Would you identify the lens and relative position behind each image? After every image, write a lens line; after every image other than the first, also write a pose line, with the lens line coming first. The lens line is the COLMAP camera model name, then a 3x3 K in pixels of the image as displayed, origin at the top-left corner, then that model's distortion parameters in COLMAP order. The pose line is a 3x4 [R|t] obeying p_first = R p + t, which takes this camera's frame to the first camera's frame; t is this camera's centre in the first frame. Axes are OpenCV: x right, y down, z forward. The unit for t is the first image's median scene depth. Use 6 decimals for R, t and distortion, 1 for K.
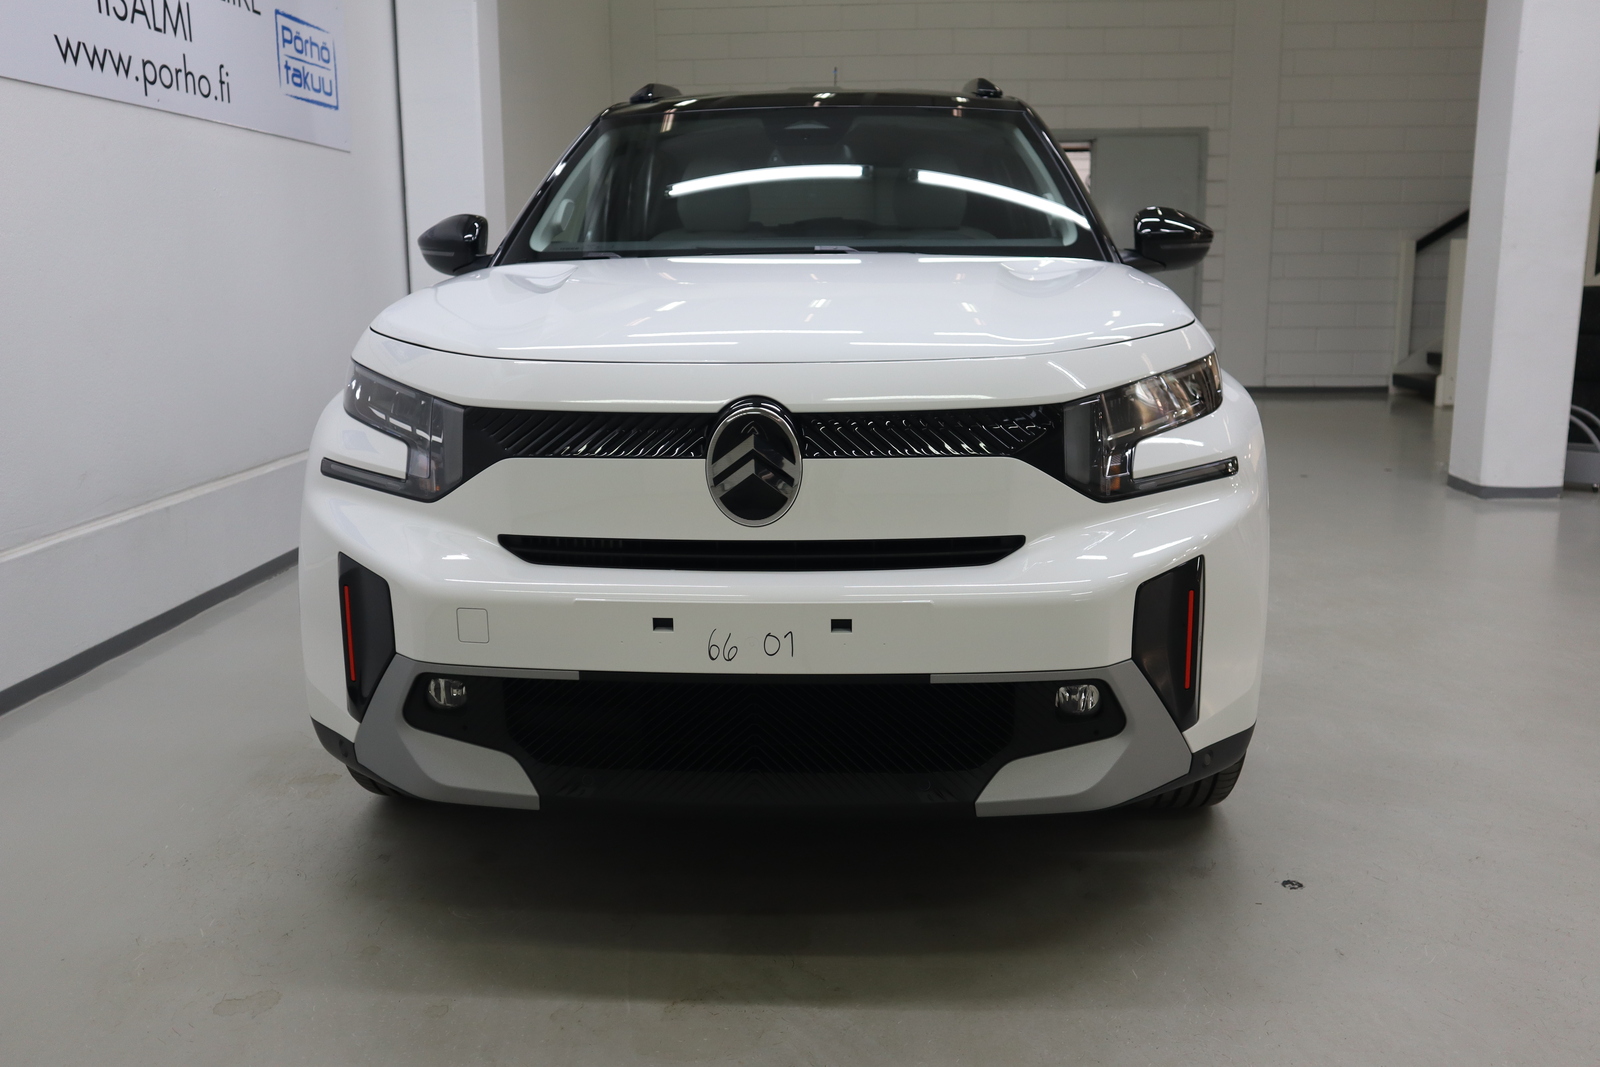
lens RADIAL K [[1405.8, 0, 800.1], [0, 1405.8, 533.0], [0, 0, 1]] dist [-0.000899, -0.000003]
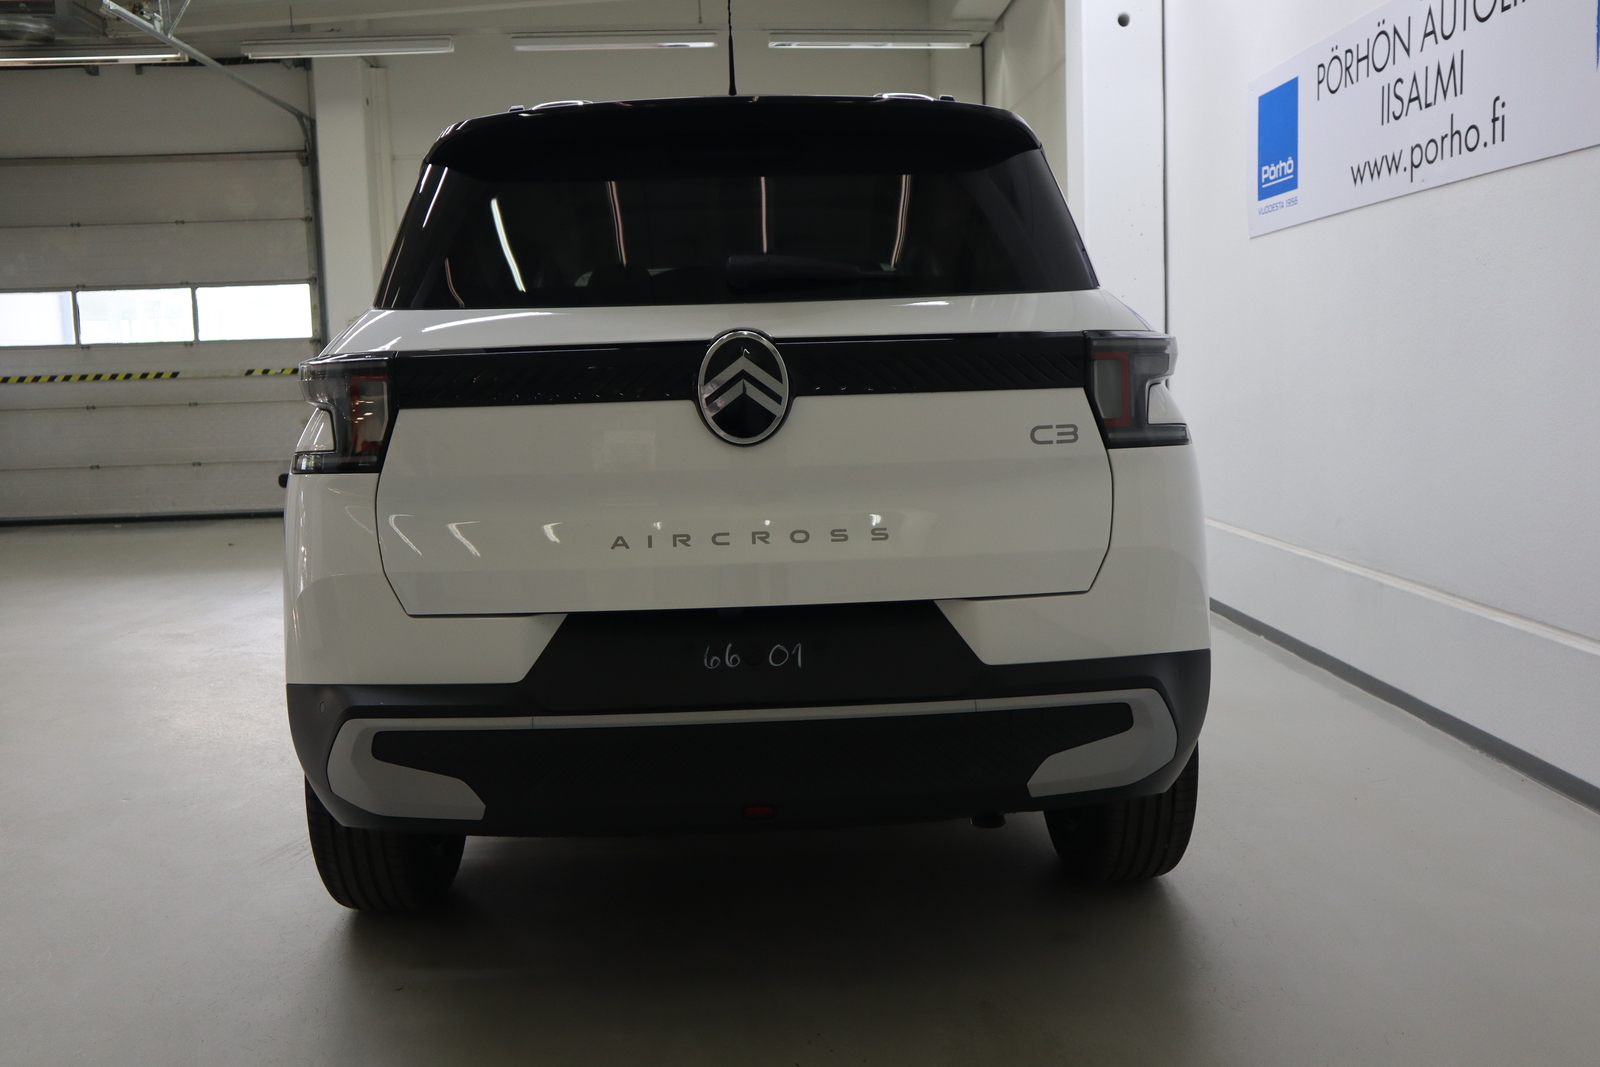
lens RADIAL K [[1461.9, 0, 796.5], [0, 1461.9, 532.1], [0, 0, 1]] dist [-0.033960, 0.016892]
pose [[-0.995740, 0.046444, -0.079654, 0.059909], [0.020806, 0.954772, 0.296610, -0.372347], [0.089827, 0.293689, -0.951671, 1.929413]]
